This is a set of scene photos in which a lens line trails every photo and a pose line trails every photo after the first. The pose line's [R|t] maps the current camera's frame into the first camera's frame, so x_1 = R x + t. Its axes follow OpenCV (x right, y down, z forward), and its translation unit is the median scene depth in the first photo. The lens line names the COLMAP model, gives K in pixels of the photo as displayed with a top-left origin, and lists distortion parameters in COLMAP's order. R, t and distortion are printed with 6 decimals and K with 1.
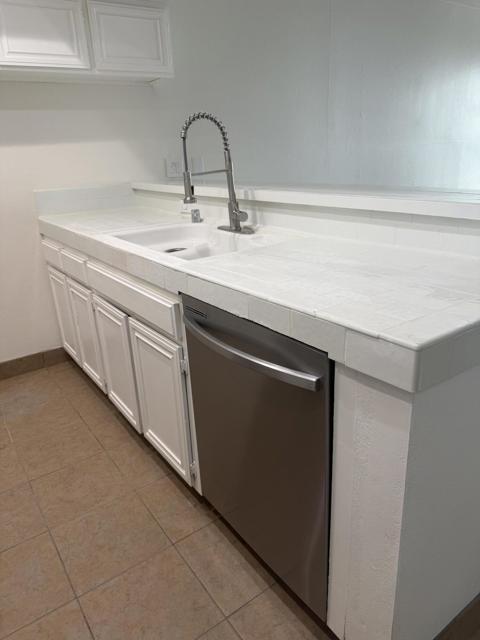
lens RADIAL K [[456.6, 0, 237.9], [0, 456.6, 320.7], [0, 0, 1]] dist [0.027658, -0.023935]
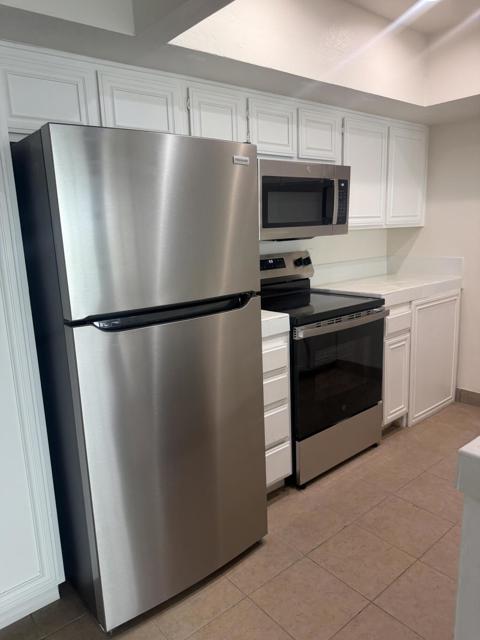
lens RADIAL K [[456.6, 0, 239.7], [0, 456.6, 319.1], [0, 0, 1]] dist [0.027658, -0.023935]
pose [[0.081876, 0.243827, -0.966356, 0.546577], [-0.315396, 0.926119, 0.206952, -0.124827], [0.945421, 0.287840, 0.152729, 0.065103]]
